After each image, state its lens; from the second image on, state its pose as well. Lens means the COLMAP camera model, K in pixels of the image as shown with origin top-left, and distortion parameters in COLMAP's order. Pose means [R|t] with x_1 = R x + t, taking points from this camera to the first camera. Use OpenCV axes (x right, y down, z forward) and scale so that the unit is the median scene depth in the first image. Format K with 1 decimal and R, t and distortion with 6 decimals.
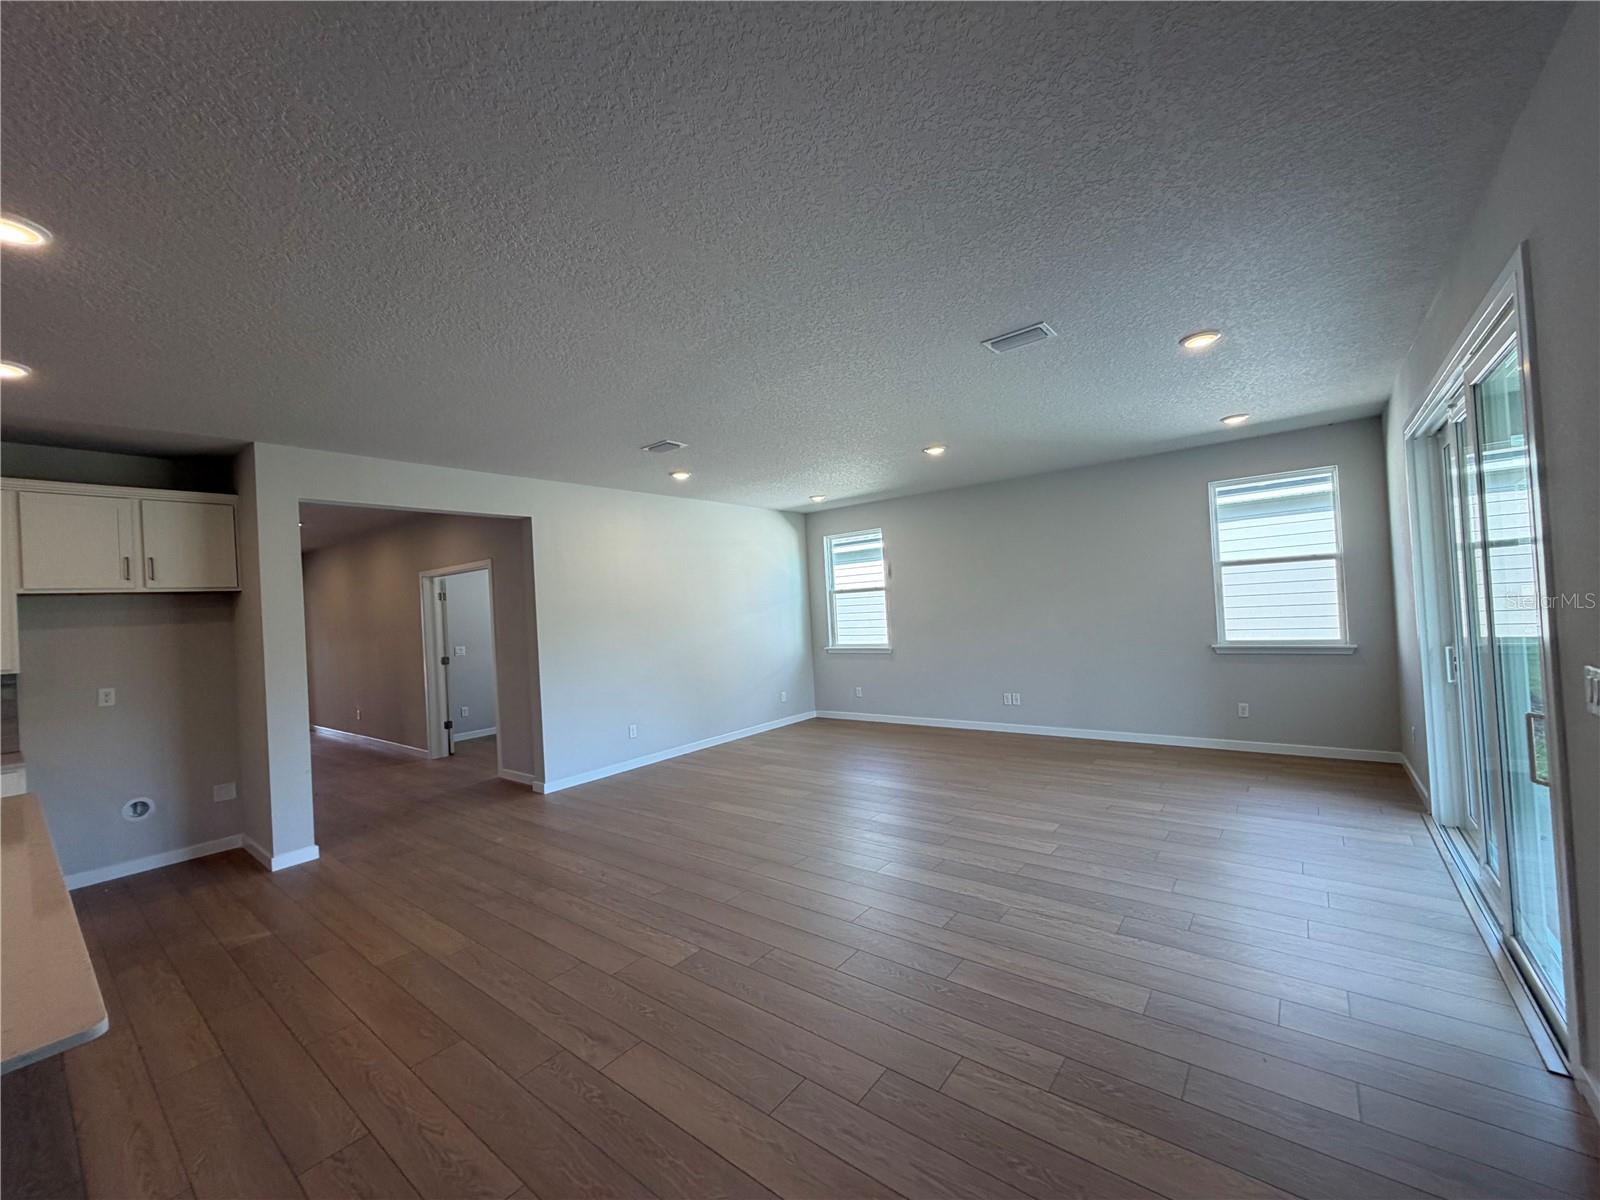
lens RADIAL K [[638.6, 0, 795.8], [0, 638.6, 600.7], [0, 0, 1]] dist [0.000362, 0.000130]
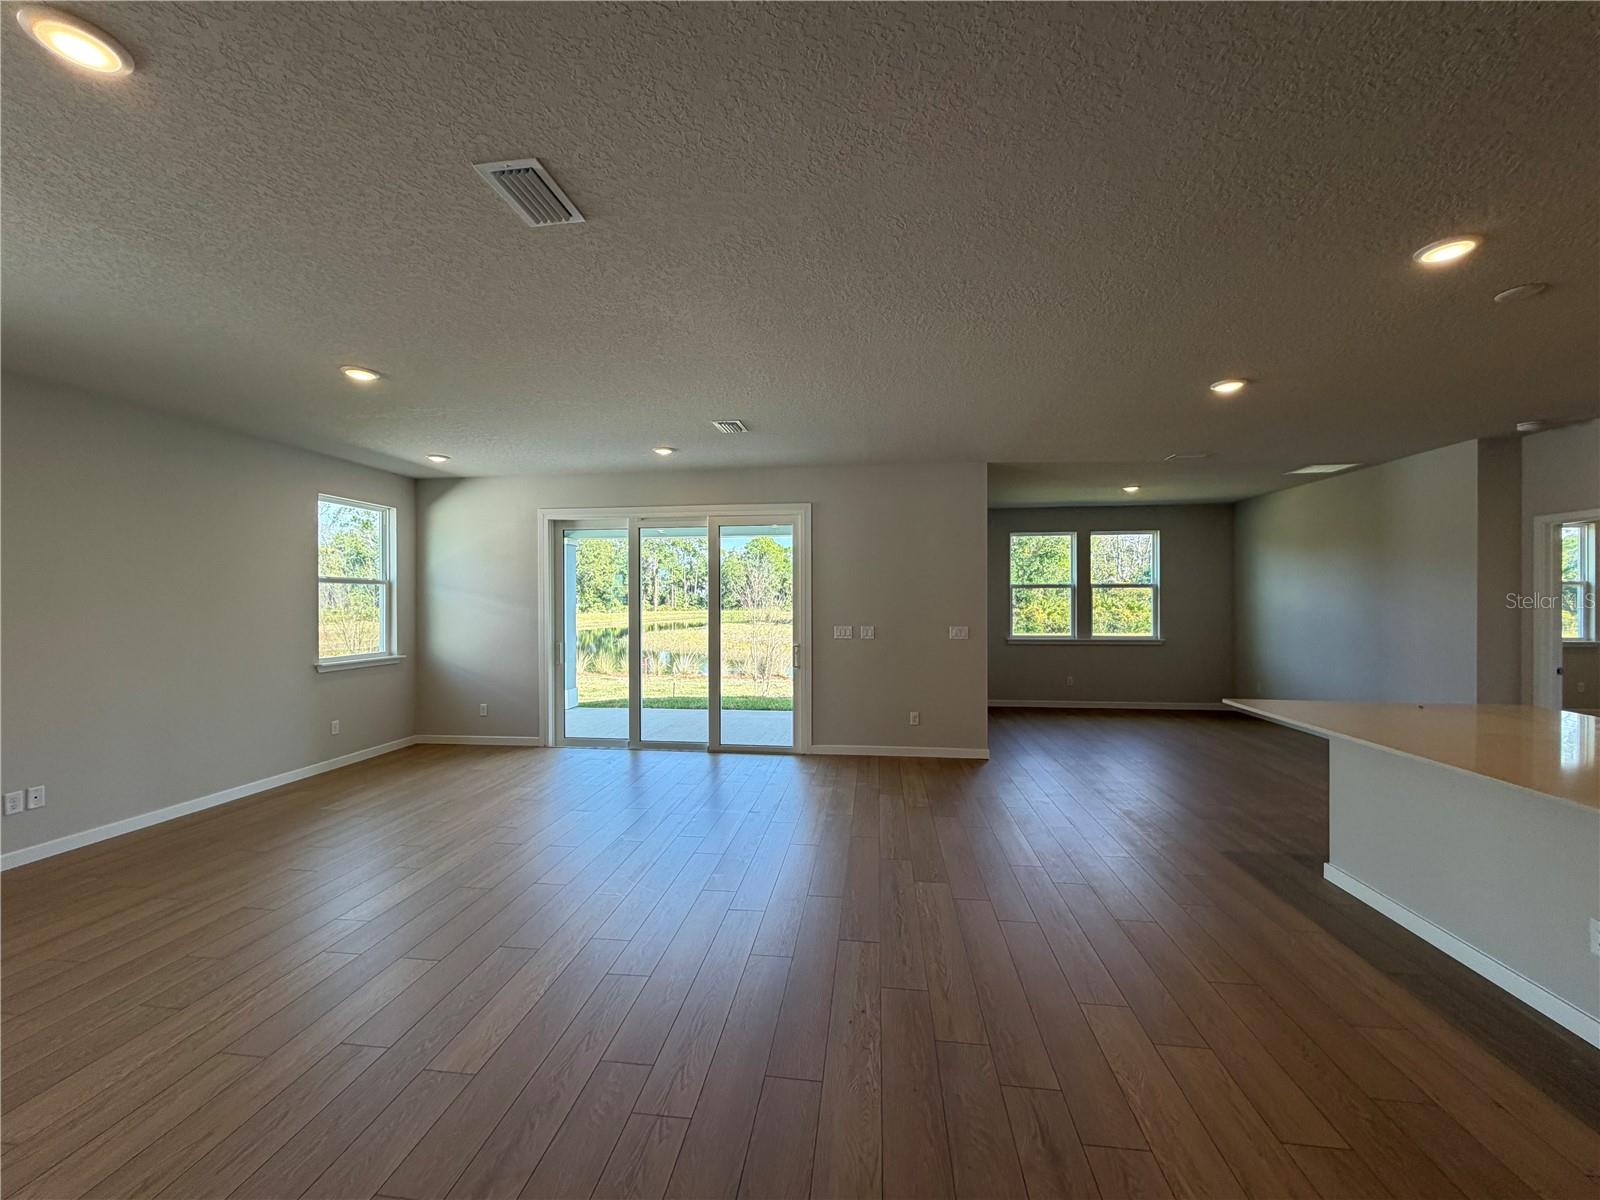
lens RADIAL K [[638.6, 0, 795.8], [0, 638.6, 600.7], [0, 0, 1]] dist [0.000362, 0.000130]
pose [[-0.515059, 0.054742, 0.855405, -0.545402], [0.022413, 0.998477, -0.050402, 0.040414], [-0.856862, -0.006788, -0.515501, 0.914168]]
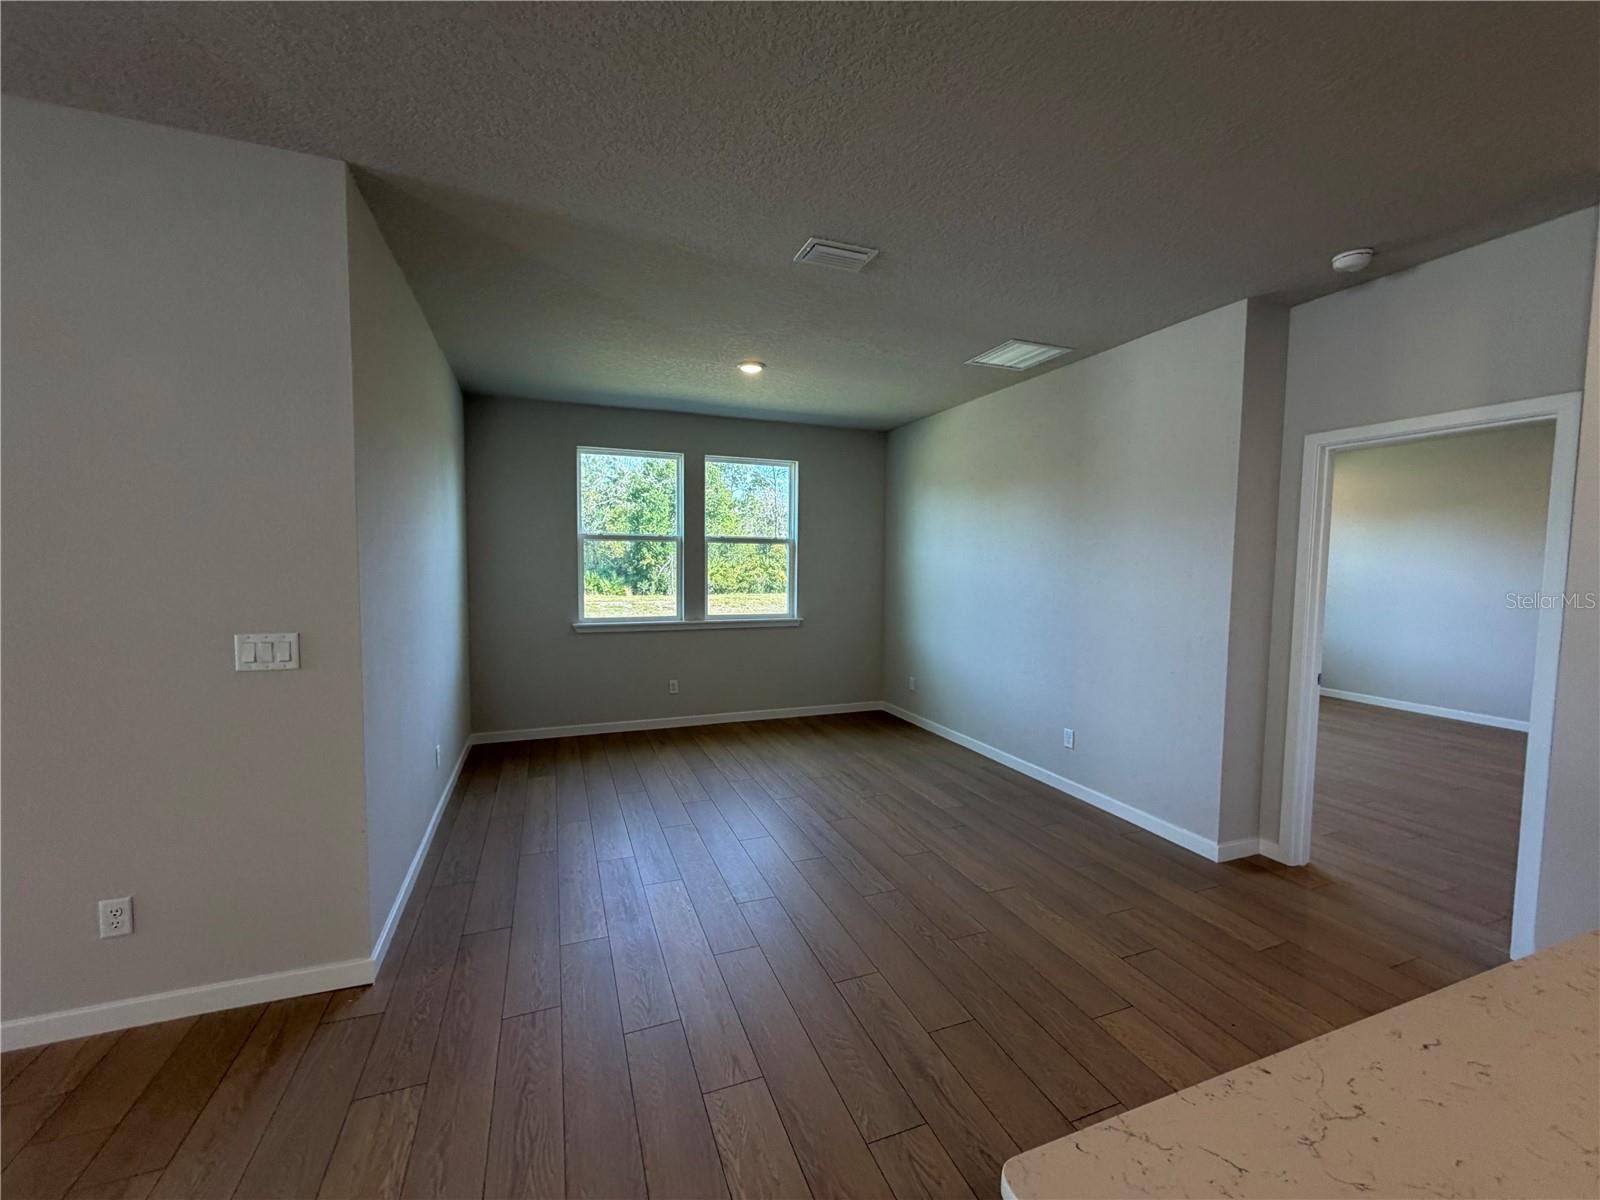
lens RADIAL K [[638.6, 0, 795.8], [0, 638.6, 600.7], [0, 0, 1]] dist [0.000362, 0.000130]
pose [[-0.859796, 0.013682, 0.510455, -0.221338], [0.031483, 0.999160, 0.026248, 0.017221], [-0.509667, 0.038638, -0.859504, 0.286811]]
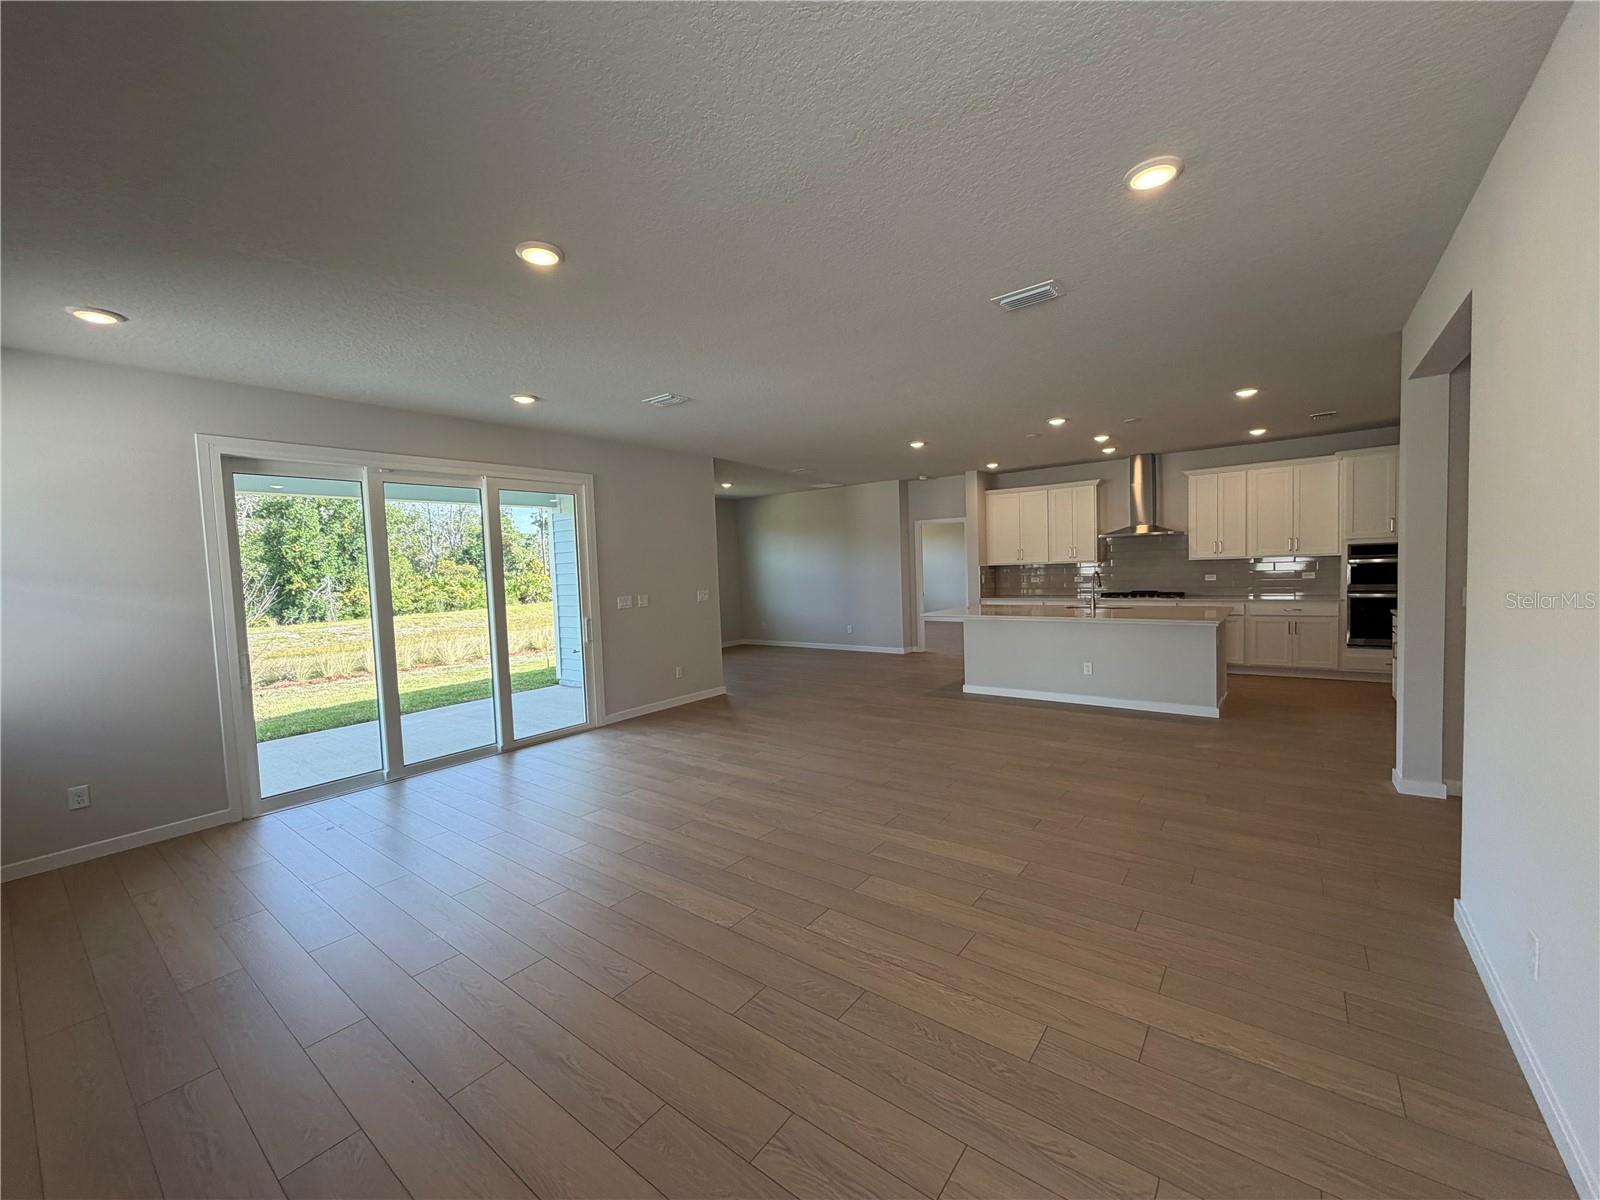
lens RADIAL K [[638.6, 0, 795.8], [0, 638.6, 600.7], [0, 0, 1]] dist [0.000362, 0.000130]
pose [[-0.995700, 0.092412, -0.006484, 0.054691], [0.092003, 0.994628, 0.047447, 0.012421], [0.010834, 0.046646, -0.998853, 1.425765]]
